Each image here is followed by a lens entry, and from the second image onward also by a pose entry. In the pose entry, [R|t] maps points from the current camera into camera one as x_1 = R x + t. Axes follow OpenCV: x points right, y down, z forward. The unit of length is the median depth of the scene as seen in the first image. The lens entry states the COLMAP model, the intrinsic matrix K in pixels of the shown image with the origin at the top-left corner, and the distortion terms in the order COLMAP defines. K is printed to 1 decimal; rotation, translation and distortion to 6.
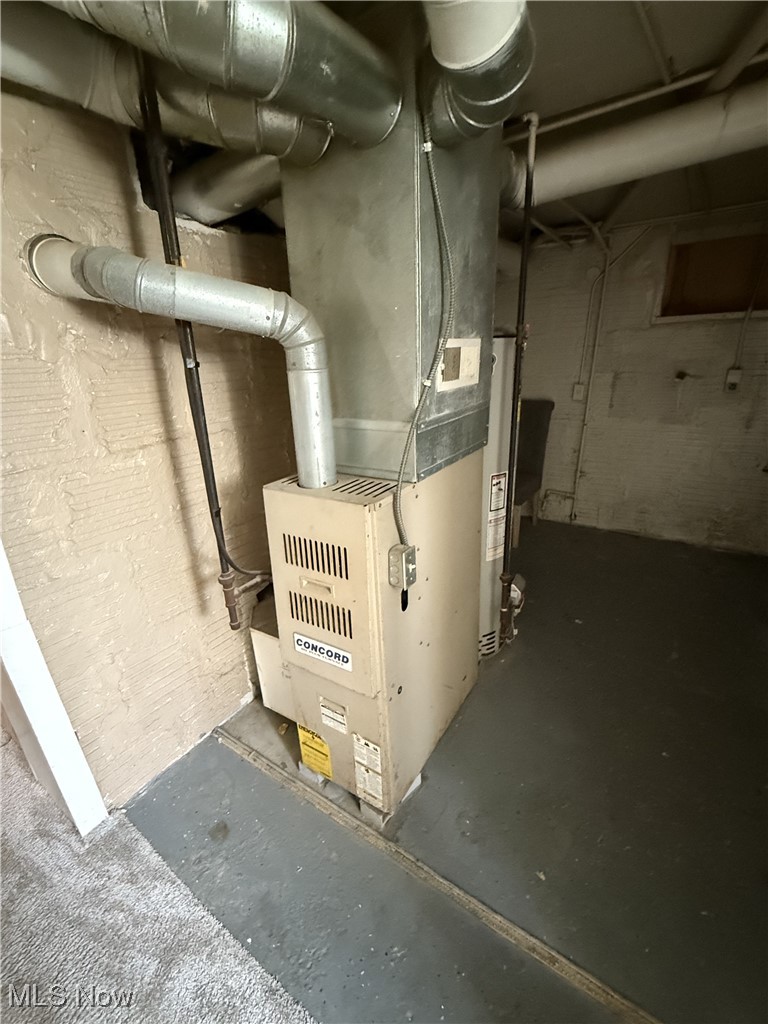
lens RADIAL K [[459.2, 0, 384.0], [0, 459.2, 512.0], [0, 0, 1]] dist [0.001033, 0.000212]
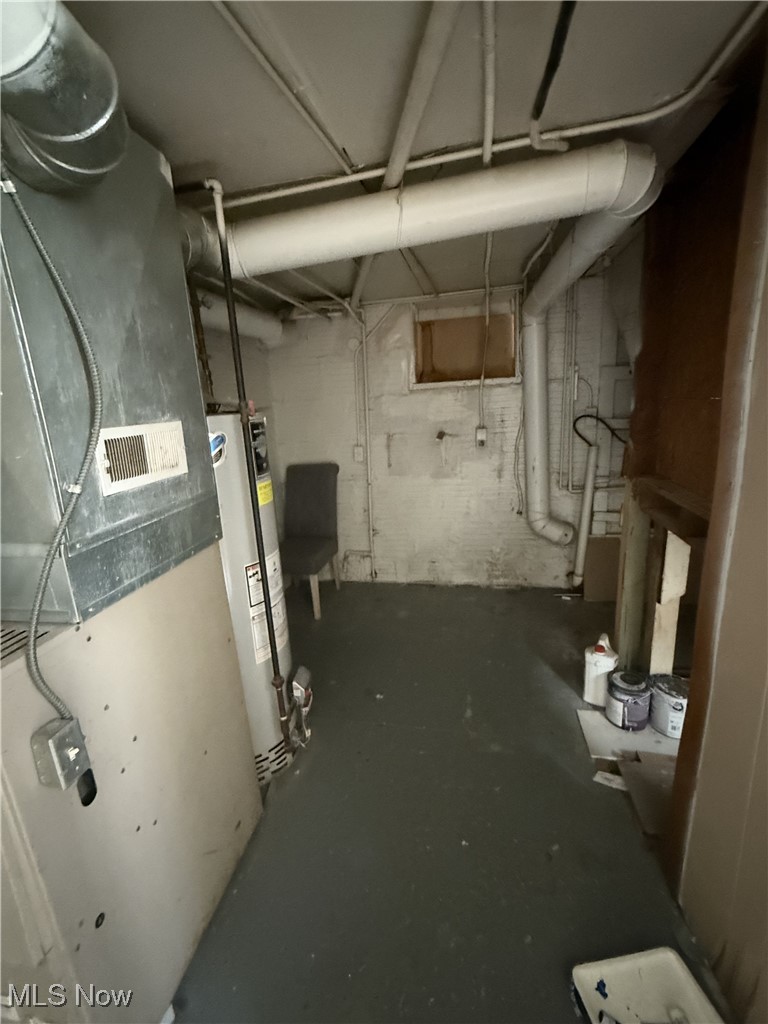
lens RADIAL K [[459.2, 0, 384.0], [0, 459.2, 512.0], [0, 0, 1]] dist [0.001033, 0.000212]
pose [[0.927022, -0.105751, 0.359787, 0.116059], [0.146722, 0.985214, -0.088463, -0.043478], [-0.345112, 0.134796, 0.928831, 0.061090]]
